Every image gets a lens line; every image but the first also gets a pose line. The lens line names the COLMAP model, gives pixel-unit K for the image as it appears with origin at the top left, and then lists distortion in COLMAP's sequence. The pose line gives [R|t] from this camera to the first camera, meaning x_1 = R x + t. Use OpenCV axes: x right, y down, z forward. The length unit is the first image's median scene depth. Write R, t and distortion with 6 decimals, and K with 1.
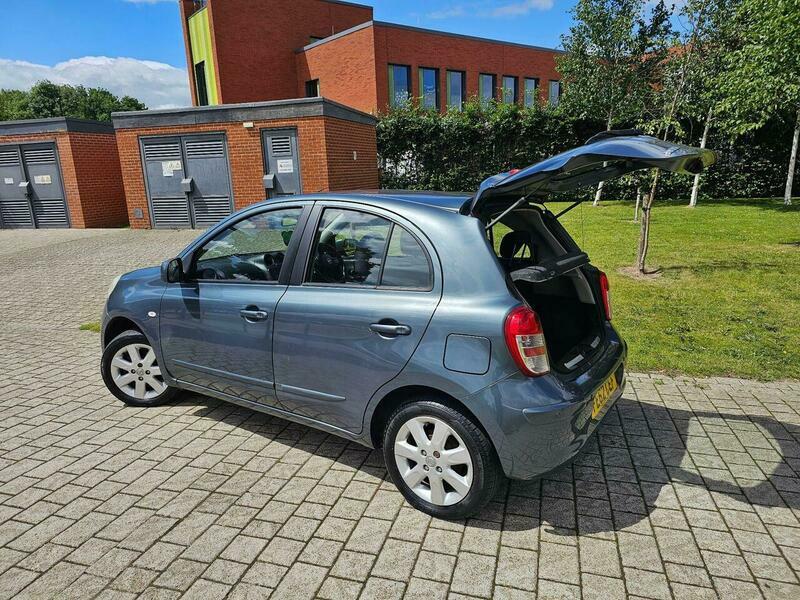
lens RADIAL K [[535.1, 0, 393.9], [0, 535.1, 293.1], [0, 0, 1]] dist [0.048175, -0.035331]
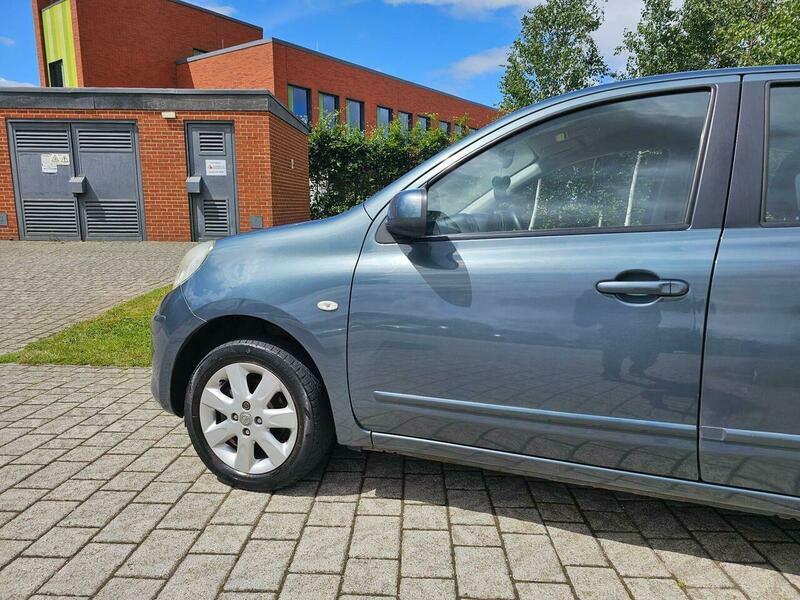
lens RADIAL K [[535.1, 0, 406.7], [0, 535.1, 294.5], [0, 0, 1]] dist [0.048175, -0.035331]
pose [[0.964102, 0.003561, 0.265509, -0.546021], [0.013990, 0.997840, -0.064182, 0.067360], [-0.265164, 0.065593, 0.961970, 0.521243]]
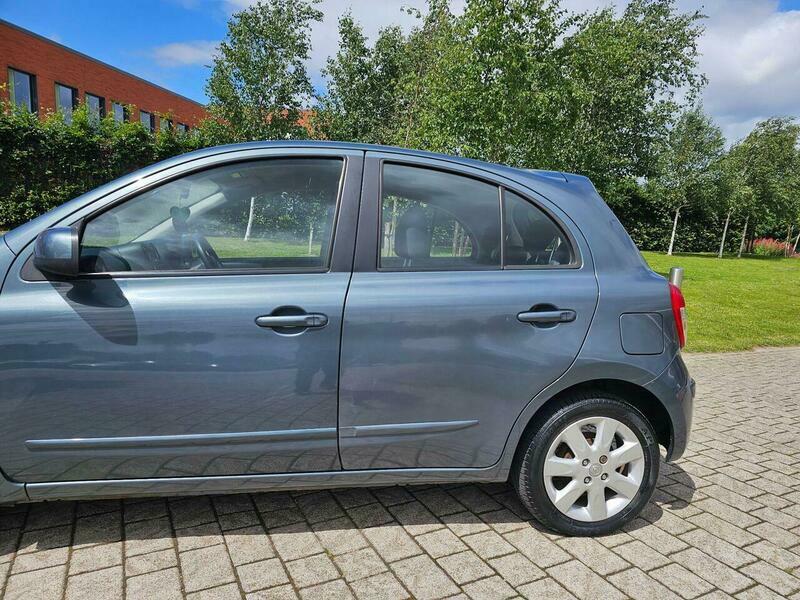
lens RADIAL K [[535.1, 0, 412.1], [0, 535.1, 306.3], [0, 0, 1]] dist [0.048175, -0.035331]
pose [[0.710836, -0.031028, 0.702673, -0.531435], [0.073635, 0.996820, -0.030474, 0.046636], [-0.699493, 0.073403, 0.710860, 0.430882]]
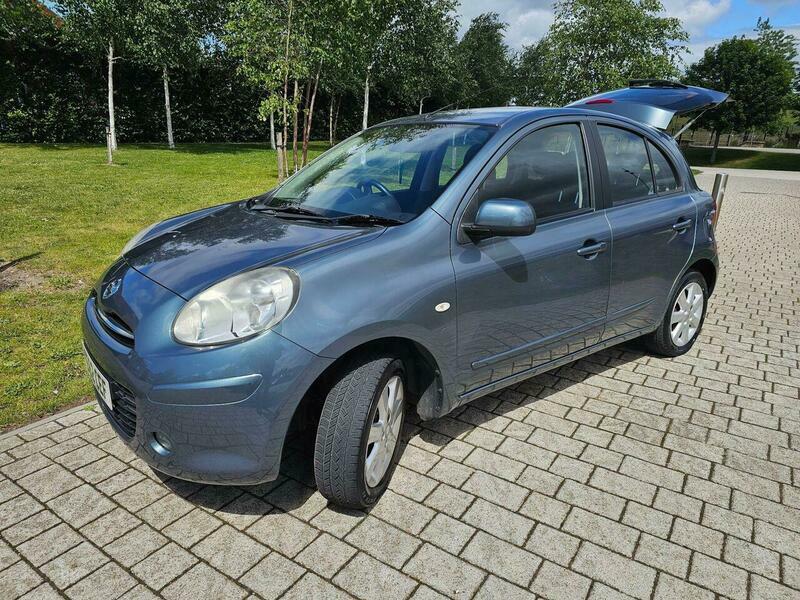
lens RADIAL K [[535.1, 0, 401.9], [0, 535.1, 292.9], [0, 0, 1]] dist [0.048175, -0.035331]
pose [[0.301193, -0.243087, 0.922058, -1.054453], [0.160870, 0.966055, 0.202137, -0.104966], [-0.939895, 0.087450, 0.330074, 0.910035]]
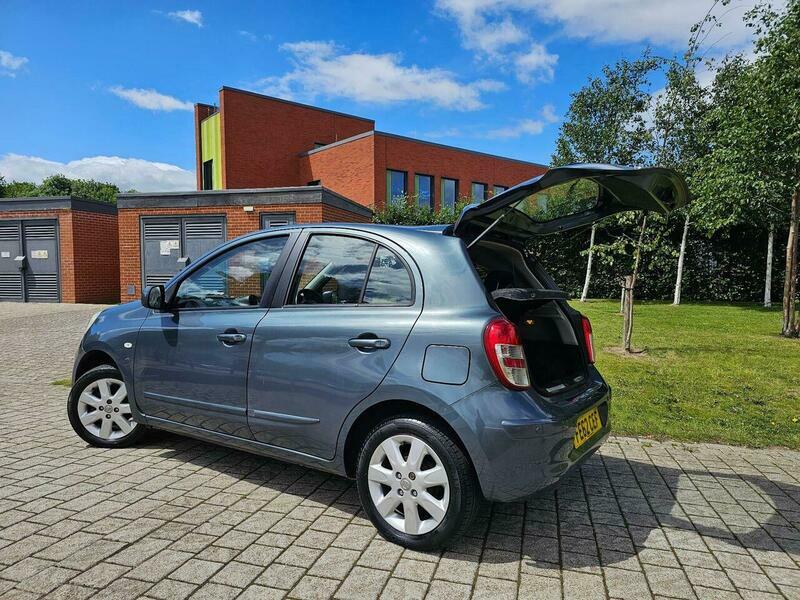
lens RADIAL K [[535.1, 0, 396.9], [0, 535.1, 301.4], [0, 0, 1]] dist [0.048175, -0.035331]
pose [[0.999014, 0.040731, 0.017673, 0.017462], [-0.037111, 0.984525, -0.171268, 0.118226], [-0.024375, 0.170443, 0.985066, 0.013468]]
